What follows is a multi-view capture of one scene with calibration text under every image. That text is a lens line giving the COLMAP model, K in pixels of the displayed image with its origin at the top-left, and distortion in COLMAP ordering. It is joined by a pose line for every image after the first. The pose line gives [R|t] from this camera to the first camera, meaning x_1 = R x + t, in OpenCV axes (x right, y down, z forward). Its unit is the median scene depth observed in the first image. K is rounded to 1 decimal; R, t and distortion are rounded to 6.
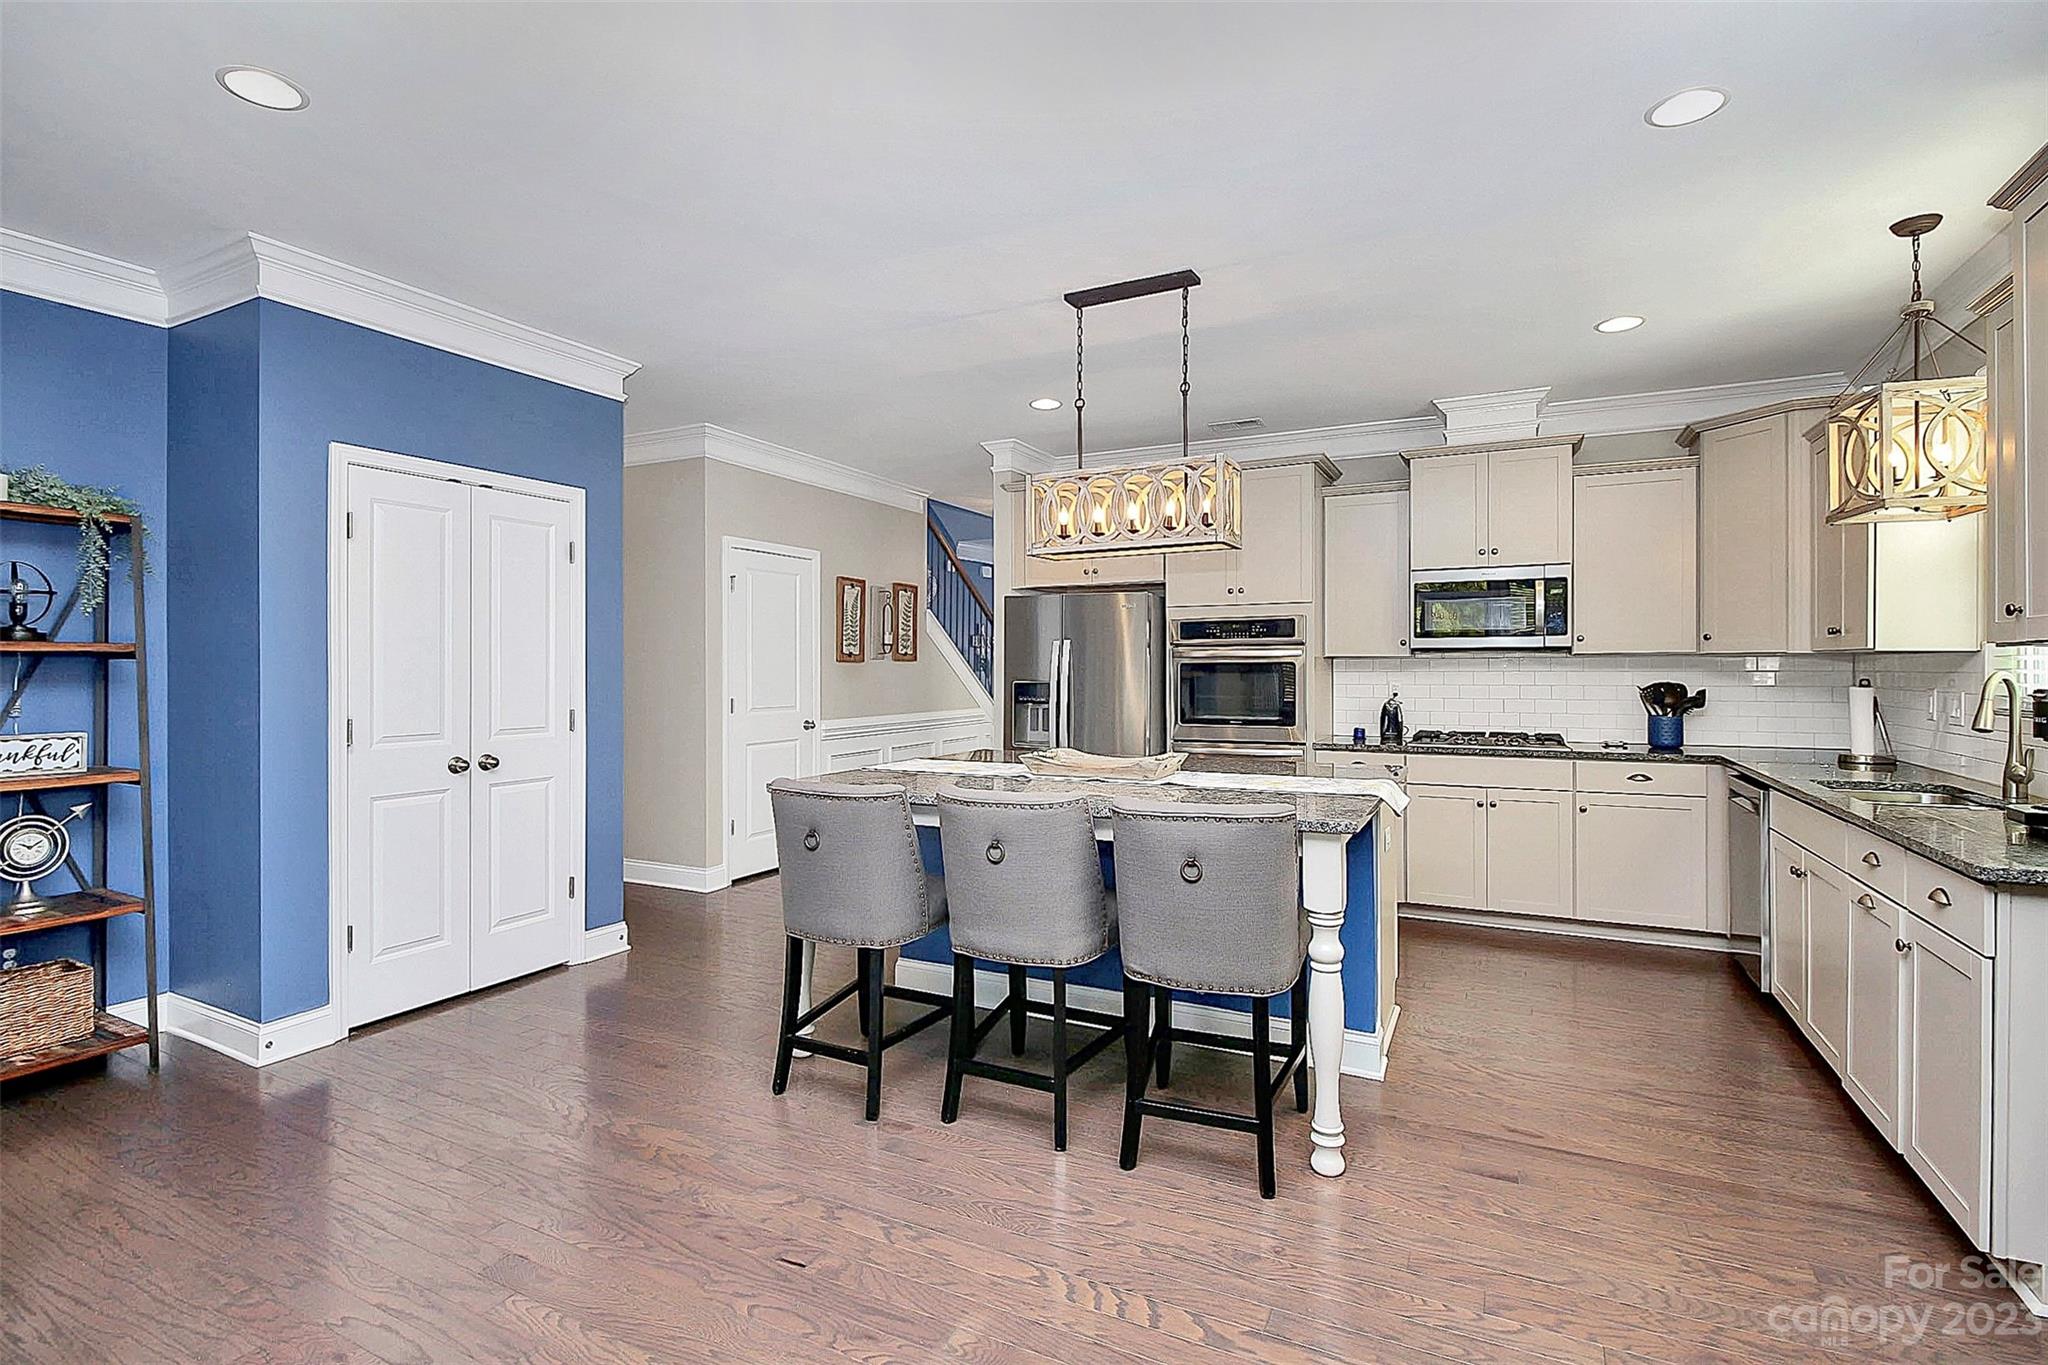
lens RADIAL K [[961.4, 0, 1025.5], [0, 961.4, 664.2], [0, 0, 1]] dist [-0.001273, -0.000494]
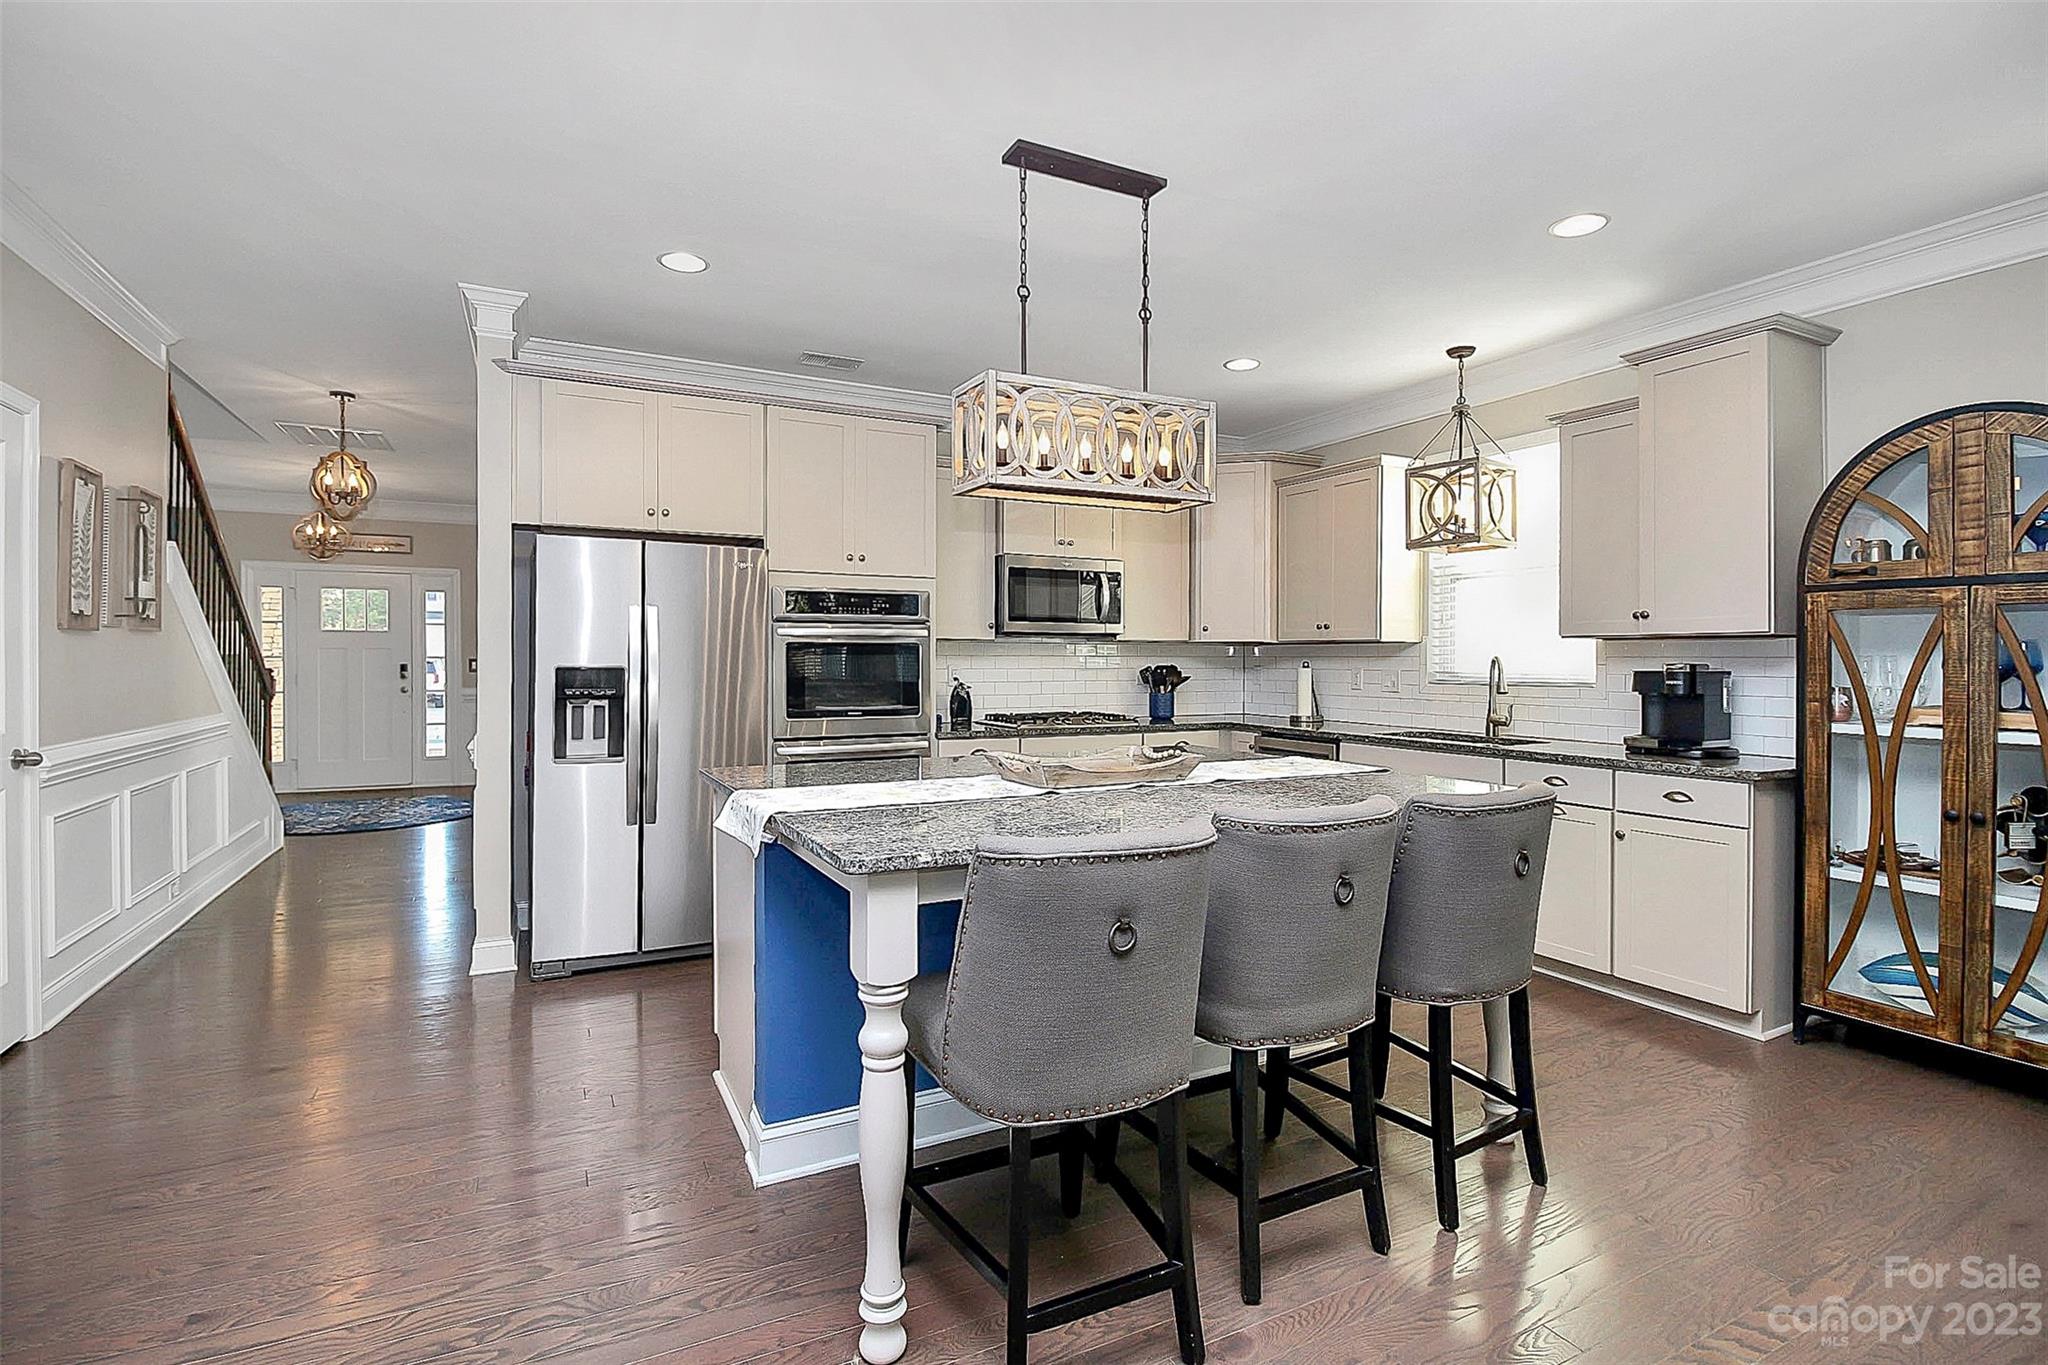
lens RADIAL K [[964.7, 0, 1022.1], [0, 964.7, 651.3], [0, 0, 1]] dist [0.002148, -0.013254]
pose [[0.585558, 0.011474, 0.810549, -0.418575], [-0.008089, 0.999933, -0.008312, 0.012471], [-0.810590, -0.001689, 0.585612, 0.422290]]
